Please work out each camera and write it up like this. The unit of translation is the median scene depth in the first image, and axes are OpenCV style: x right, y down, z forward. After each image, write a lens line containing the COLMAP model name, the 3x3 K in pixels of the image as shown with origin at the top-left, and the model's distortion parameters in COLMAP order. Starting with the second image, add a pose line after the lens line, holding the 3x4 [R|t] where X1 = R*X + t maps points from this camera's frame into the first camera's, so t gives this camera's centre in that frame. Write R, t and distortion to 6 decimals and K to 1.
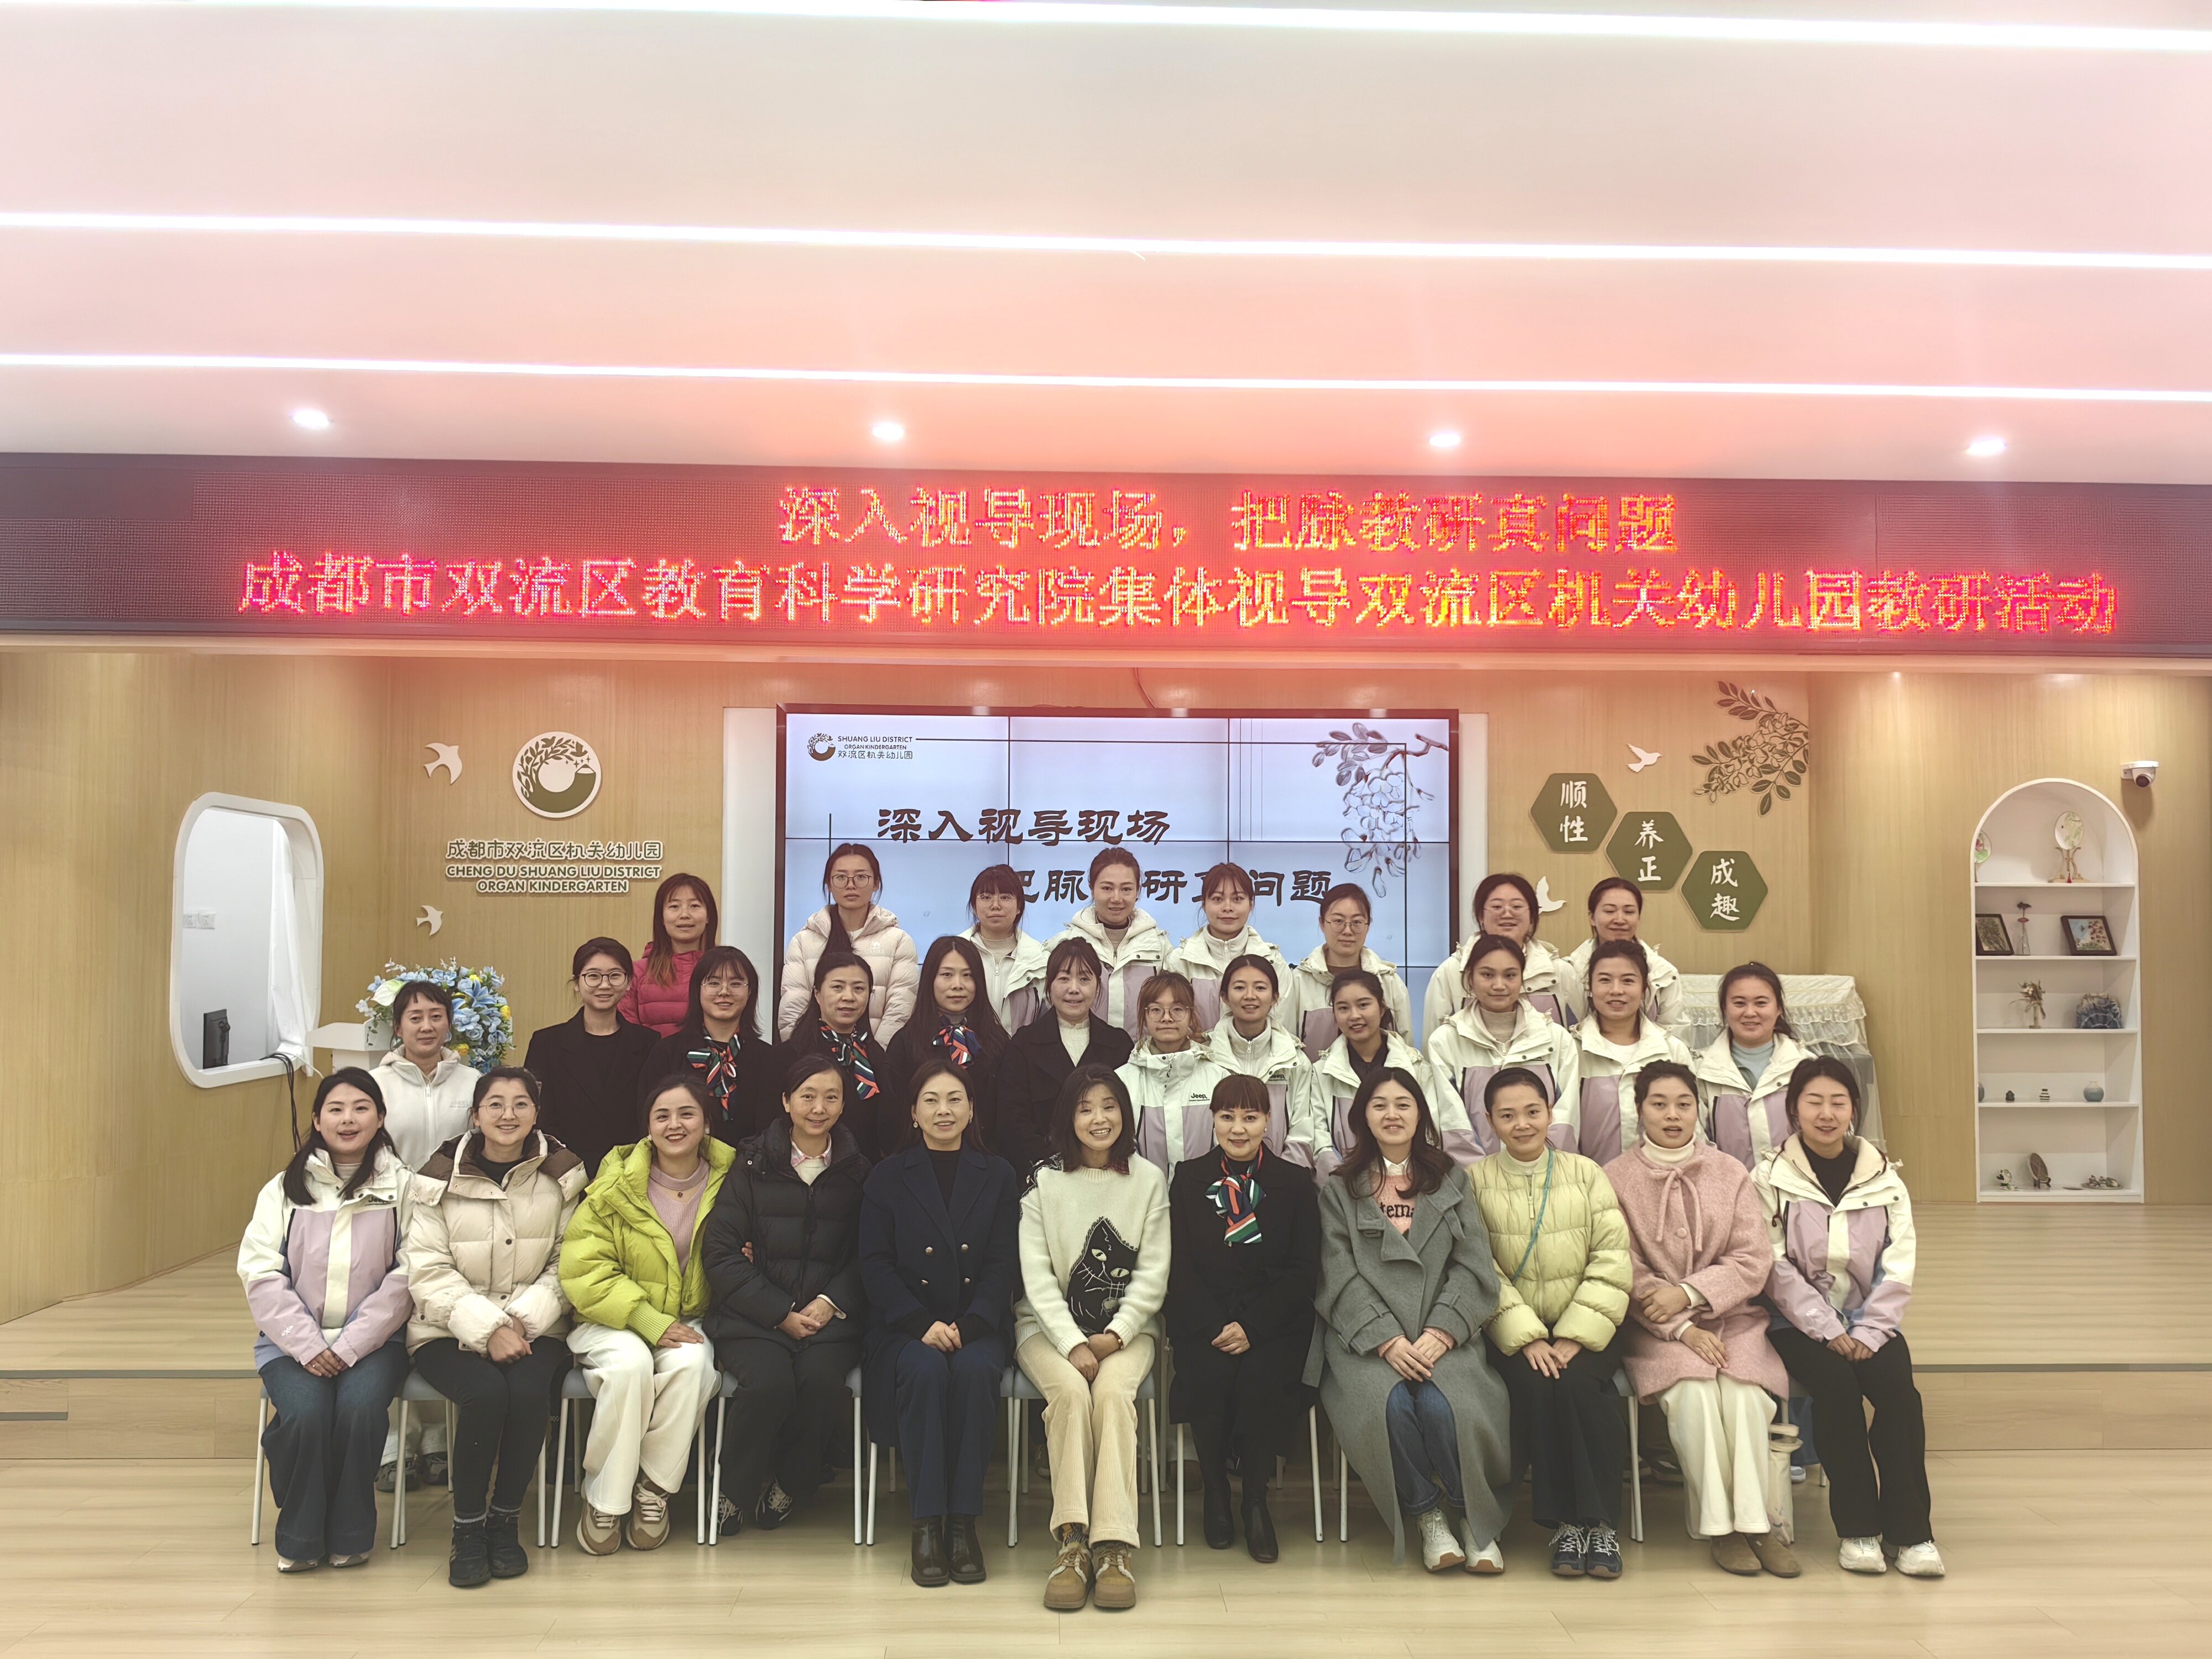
lens RADIAL K [[1749.8, 0, 1108.6], [0, 1749.8, 842.6], [0, 0, 1]] dist [0.066086, -0.052696]
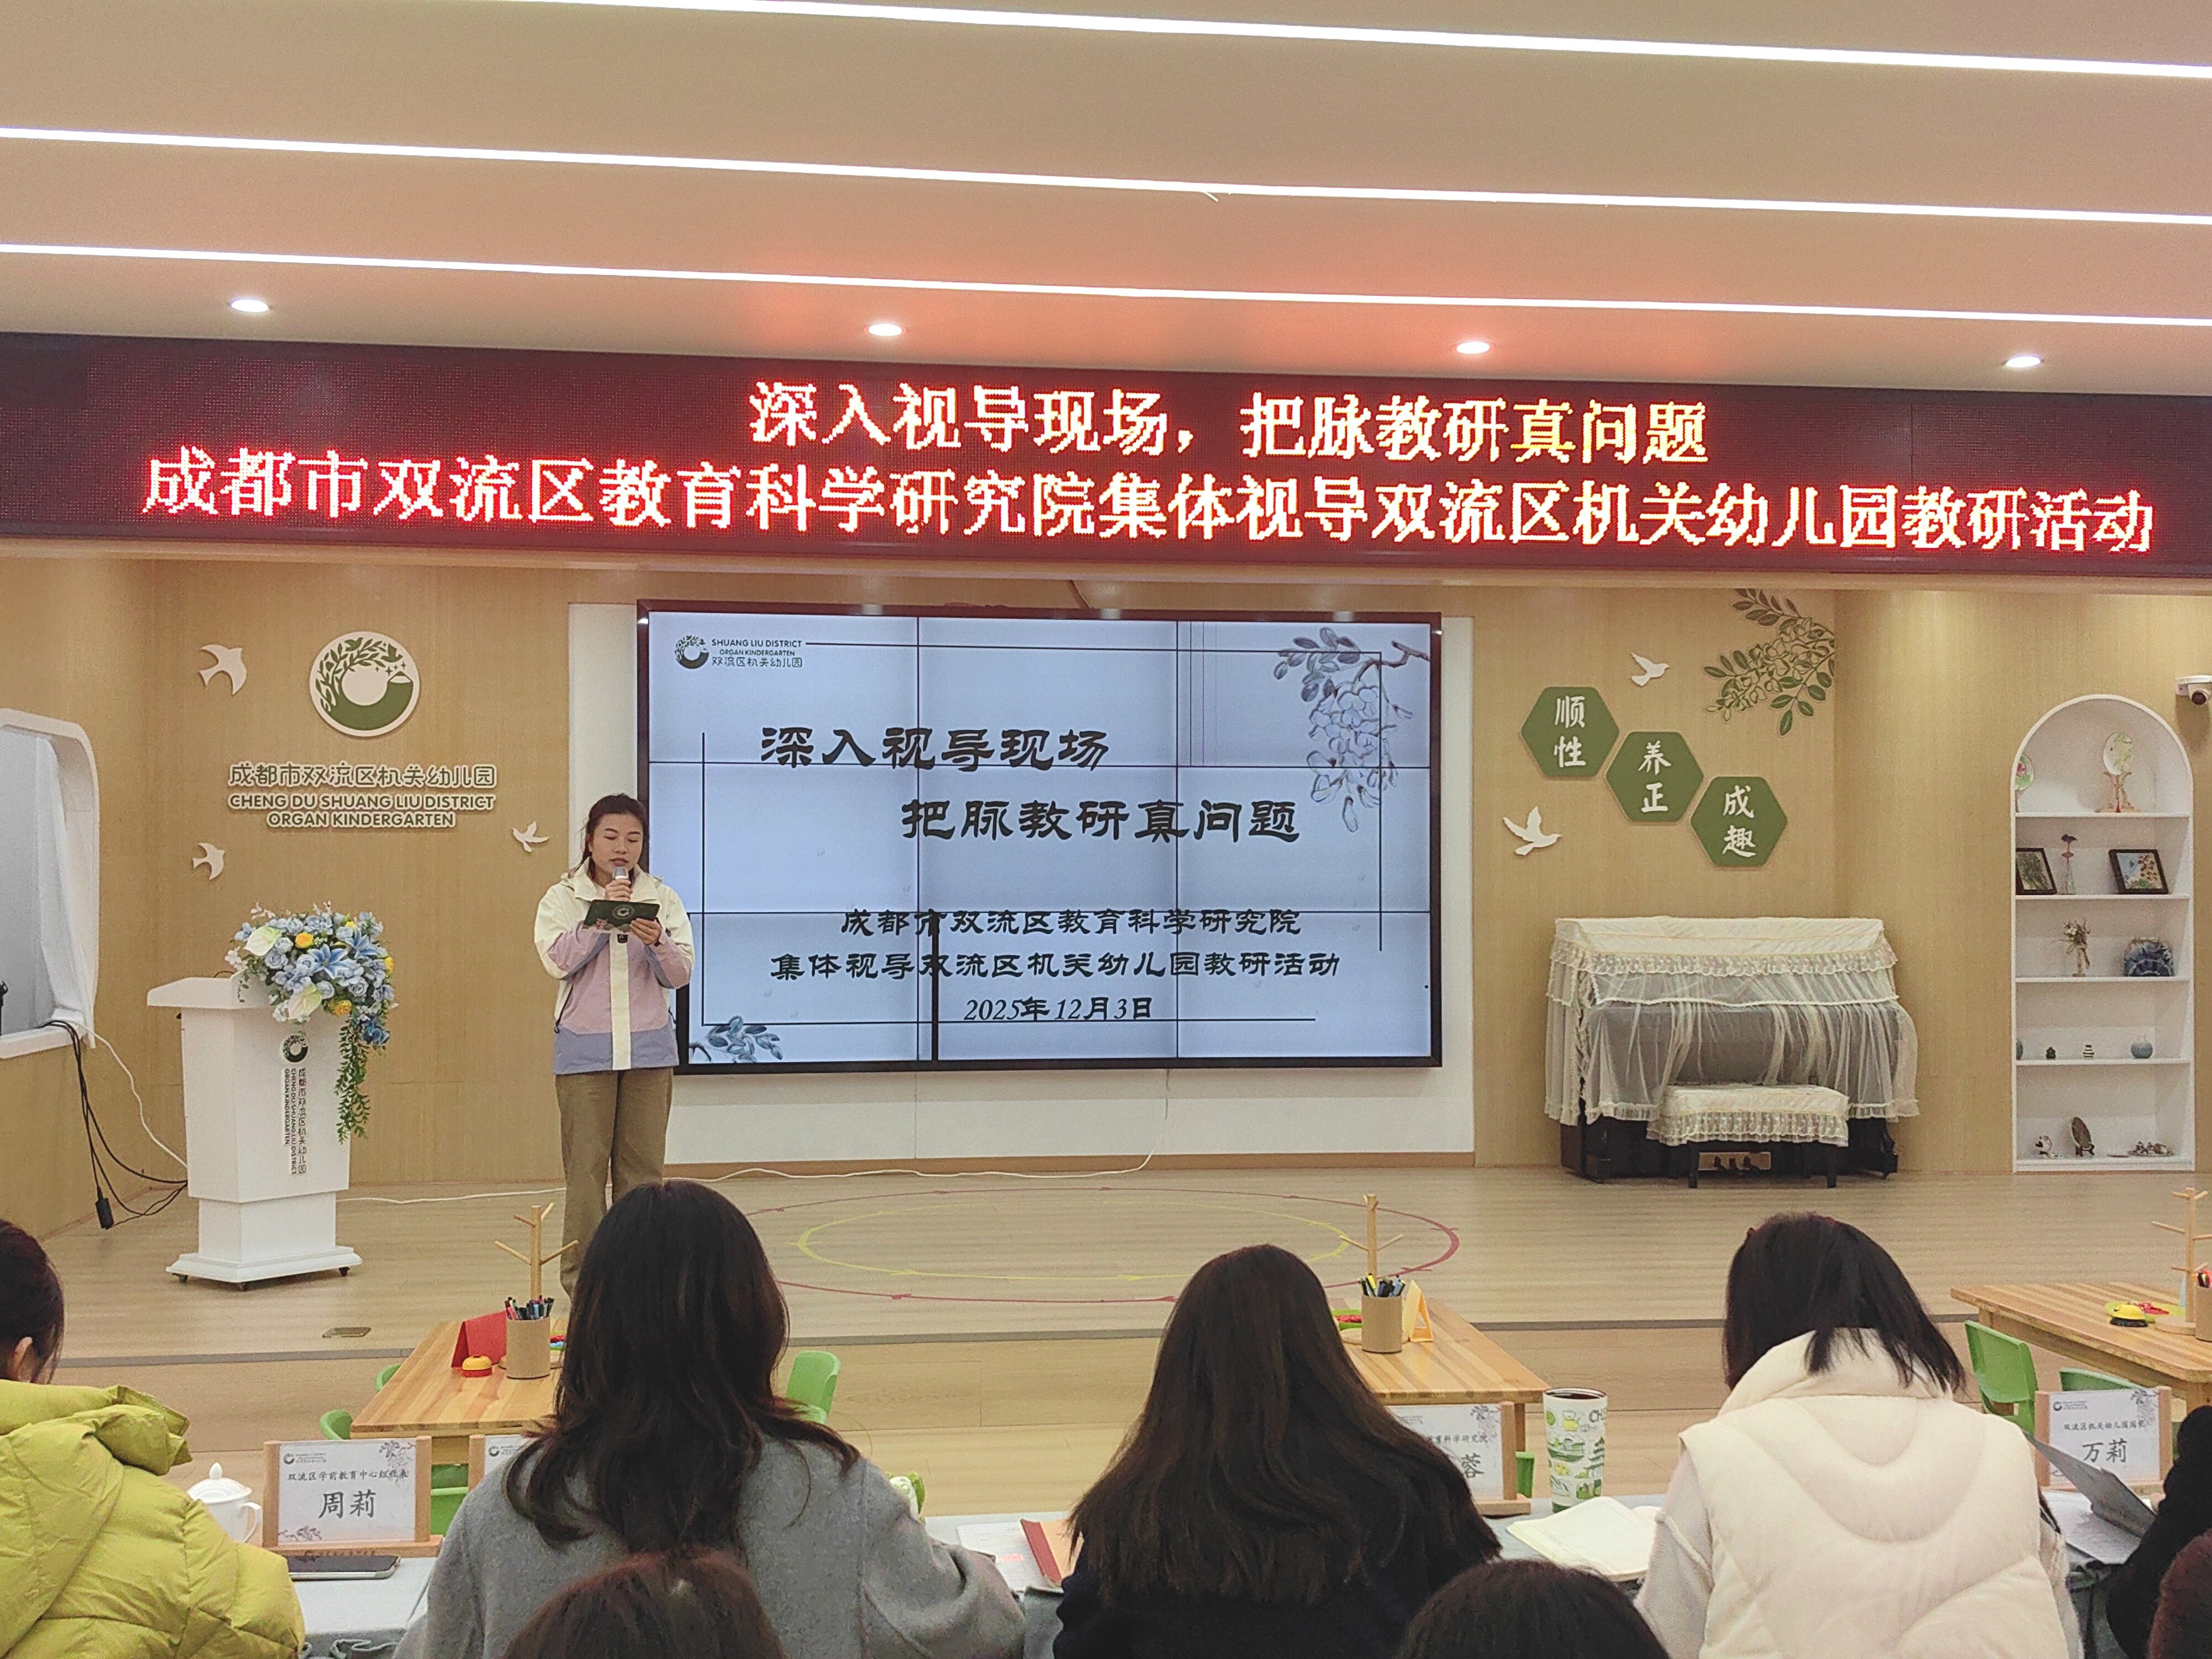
lens RADIAL K [[2426.4, 0, 1106.0], [0, 2426.4, 829.5], [0, 0, 1]] dist [0.091849, -0.041221]
pose [[0.995689, -0.001906, 0.092738, -0.080736], [-0.000848, 0.999560, 0.029658, -0.005293], [-0.092754, -0.029609, 0.995249, -0.186759]]
